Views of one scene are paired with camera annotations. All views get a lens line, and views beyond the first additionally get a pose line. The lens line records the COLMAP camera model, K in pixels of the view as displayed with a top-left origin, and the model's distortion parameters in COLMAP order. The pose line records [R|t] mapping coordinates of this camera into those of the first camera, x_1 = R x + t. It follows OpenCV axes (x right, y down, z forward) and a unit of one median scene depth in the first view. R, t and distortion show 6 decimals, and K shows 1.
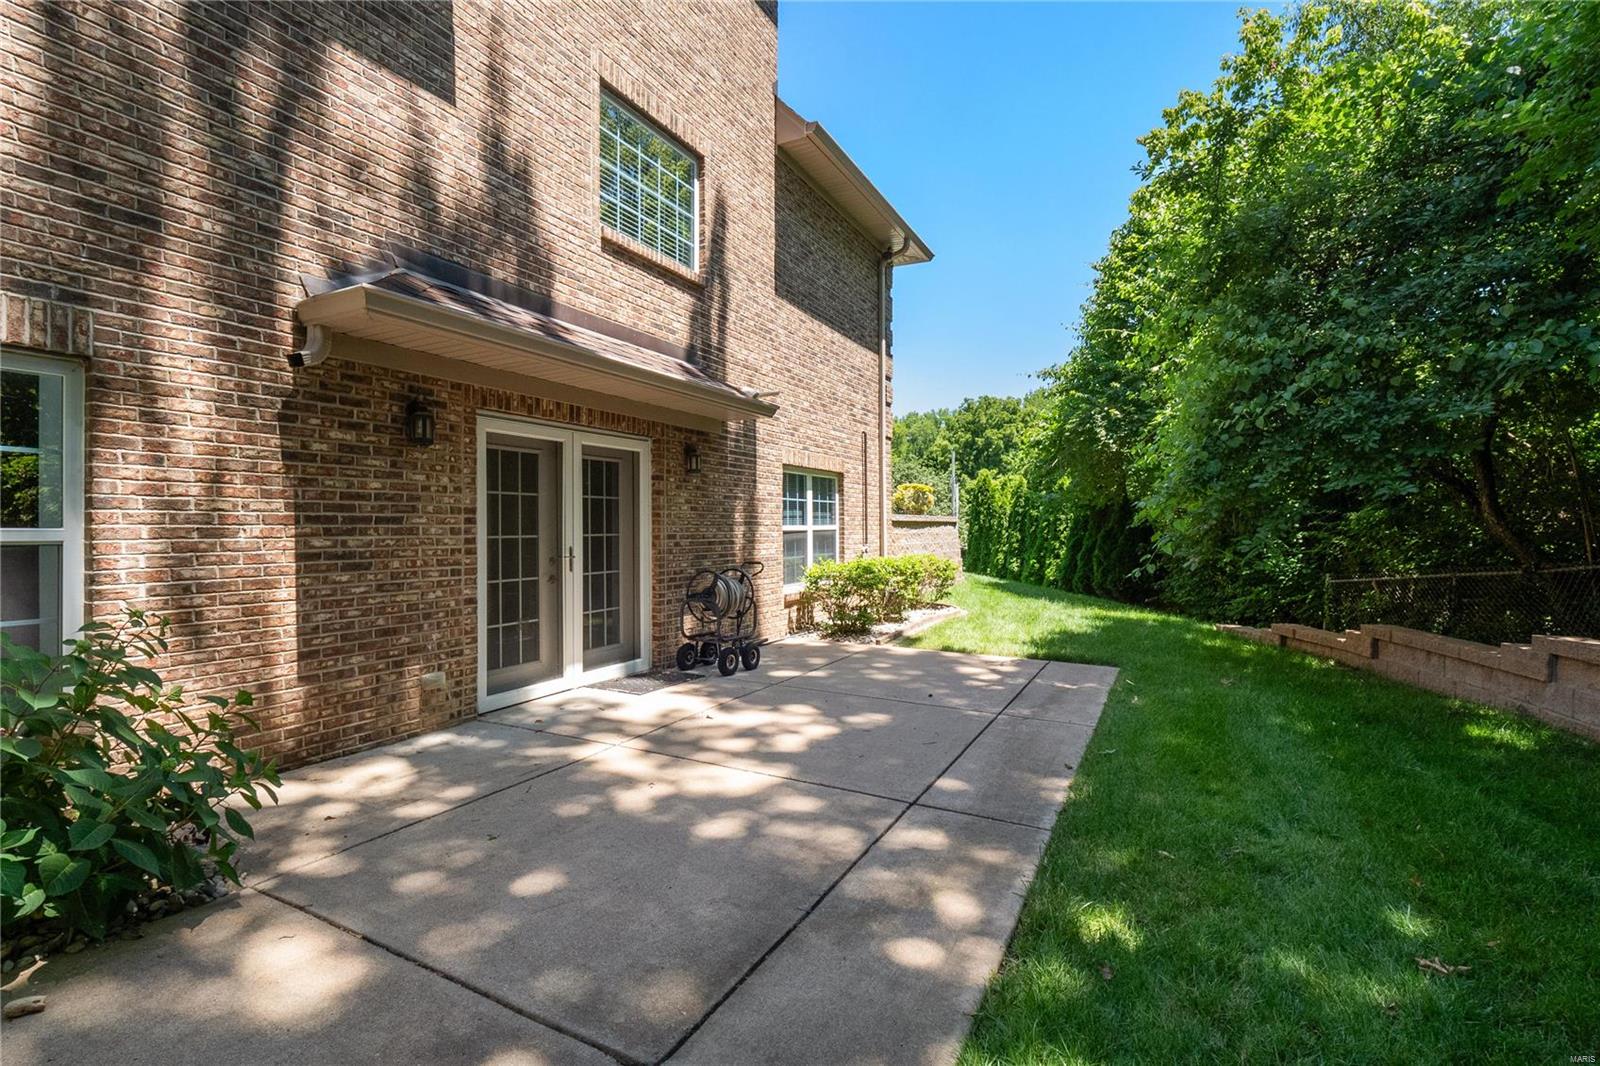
lens RADIAL K [[755.0, 0, 800.0], [0, 755.0, 533.0], [0, 0, 1]] dist [-0.006924, 0.000044]
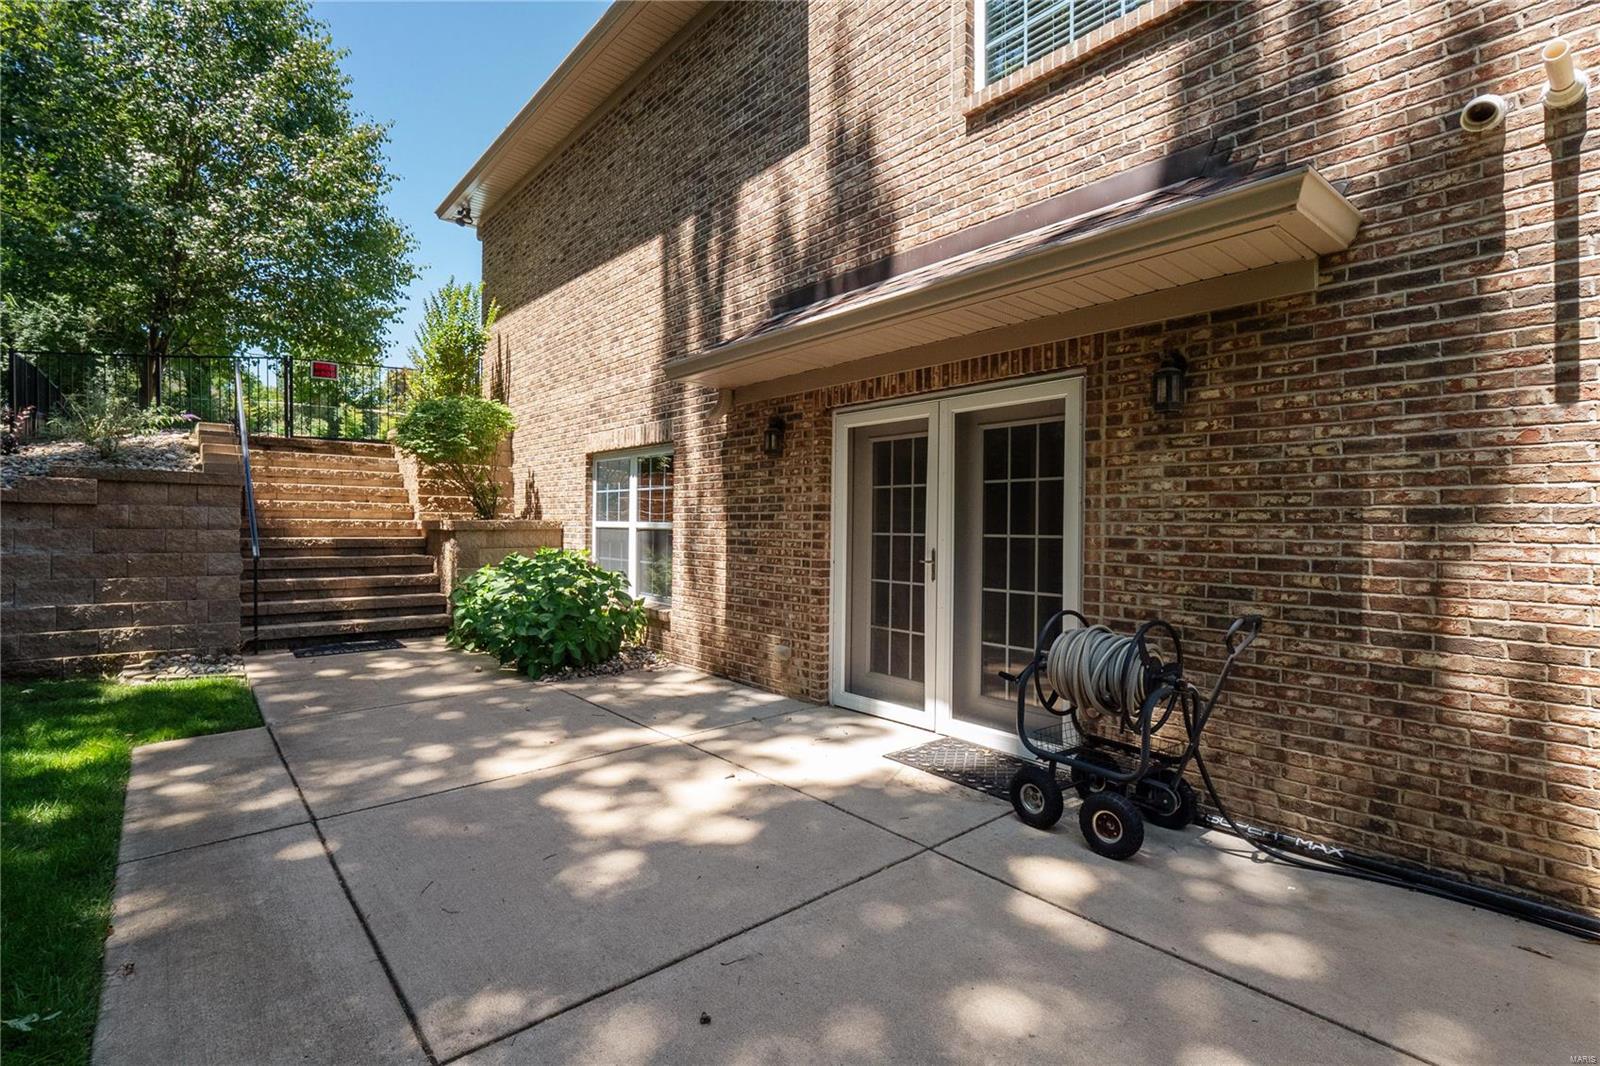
lens RADIAL K [[755.0, 0, 800.0], [0, 755.0, 533.0], [0, 0, 1]] dist [-0.006924, 0.000044]
pose [[-0.388764, 0.009082, -0.921293, 0.616680], [-0.014477, 0.999768, 0.015965, -0.011256], [0.921224, 0.019544, -0.388542, 1.534528]]
